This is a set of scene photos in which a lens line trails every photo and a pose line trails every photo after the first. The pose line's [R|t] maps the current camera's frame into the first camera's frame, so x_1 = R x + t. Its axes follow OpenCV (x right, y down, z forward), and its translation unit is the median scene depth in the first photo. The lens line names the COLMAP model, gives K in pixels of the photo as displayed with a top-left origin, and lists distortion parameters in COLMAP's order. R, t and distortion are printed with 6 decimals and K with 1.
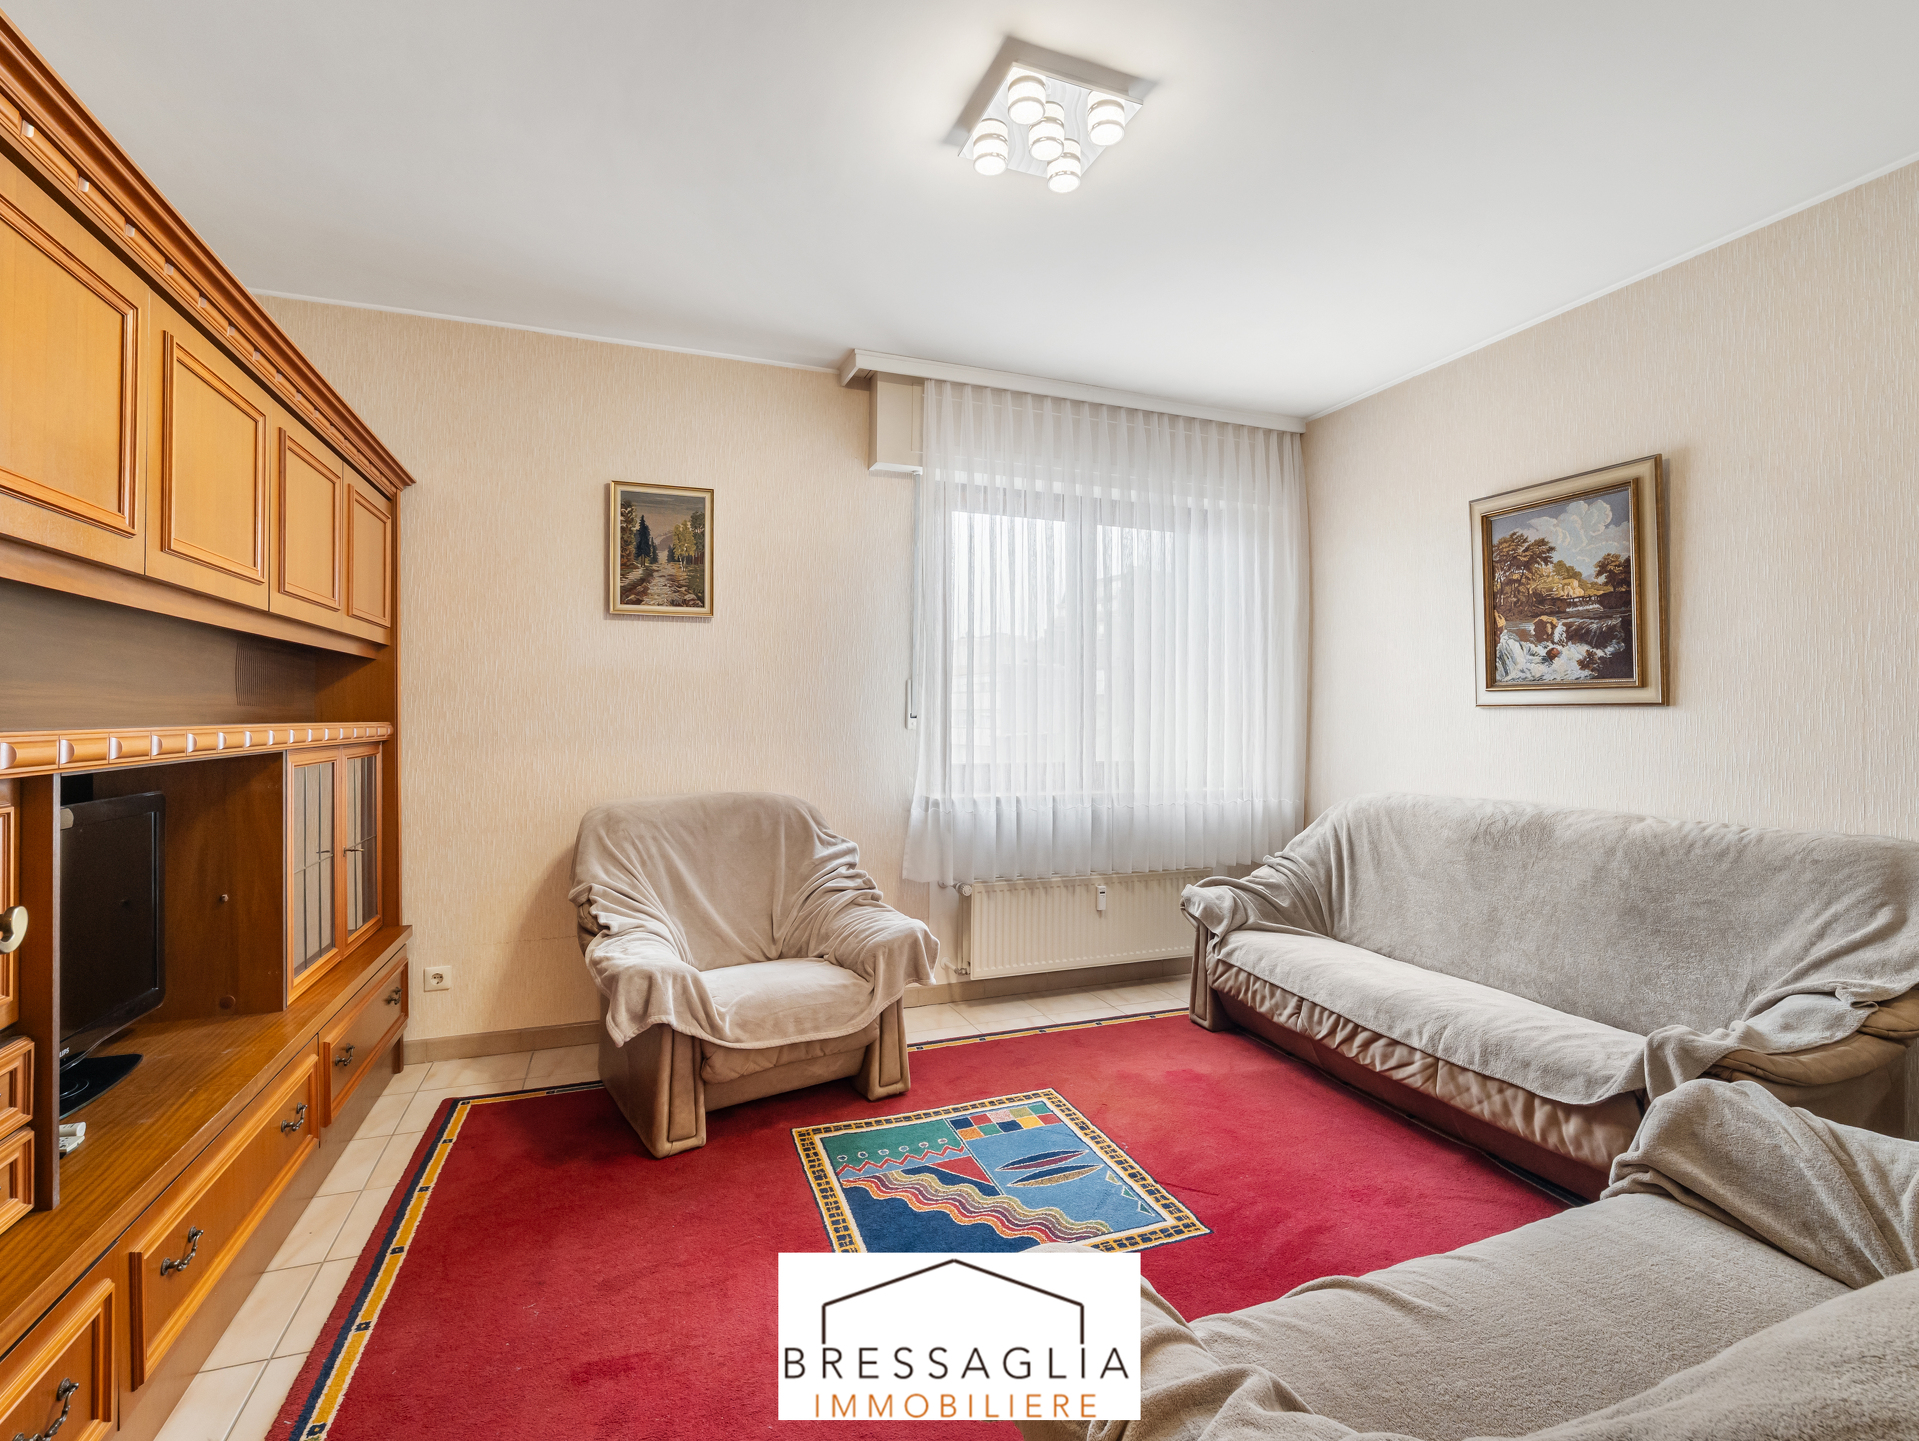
lens RADIAL K [[884.7, 0, 956.8], [0, 884.7, 717.2], [0, 0, 1]] dist [-0.006210, 0.000262]
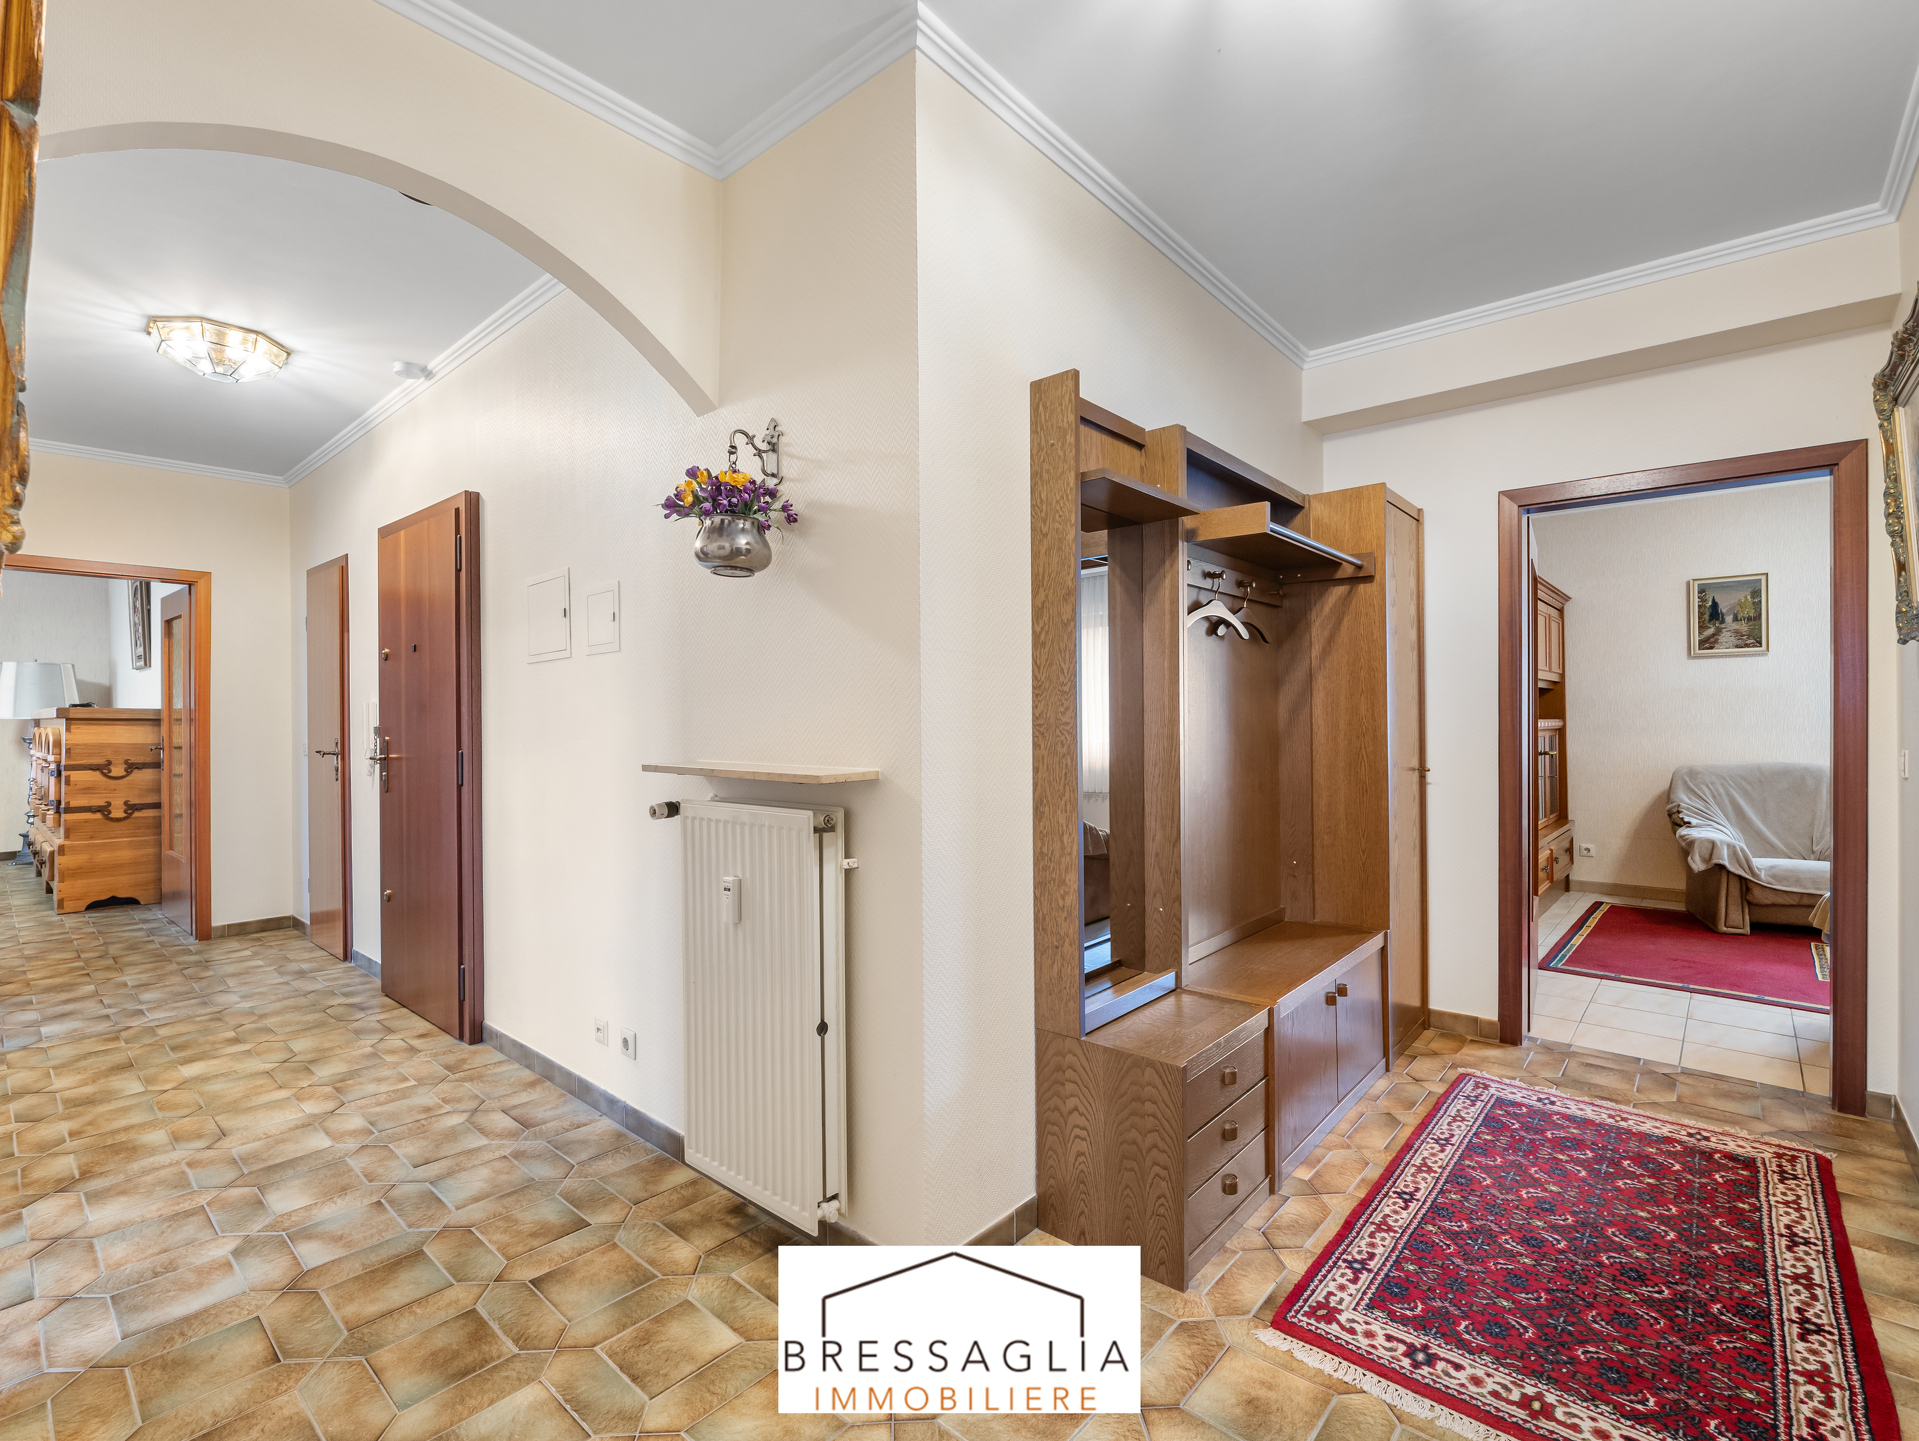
lens RADIAL K [[884.7, 0, 951.5], [0, 884.7, 719.1], [0, 0, 1]] dist [-0.006210, 0.000262]
pose [[0.464472, -0.005635, -0.885570, 0.504049], [0.013425, 0.999910, 0.000678, -0.015787], [0.885486, -0.012204, 0.464506, -1.185257]]
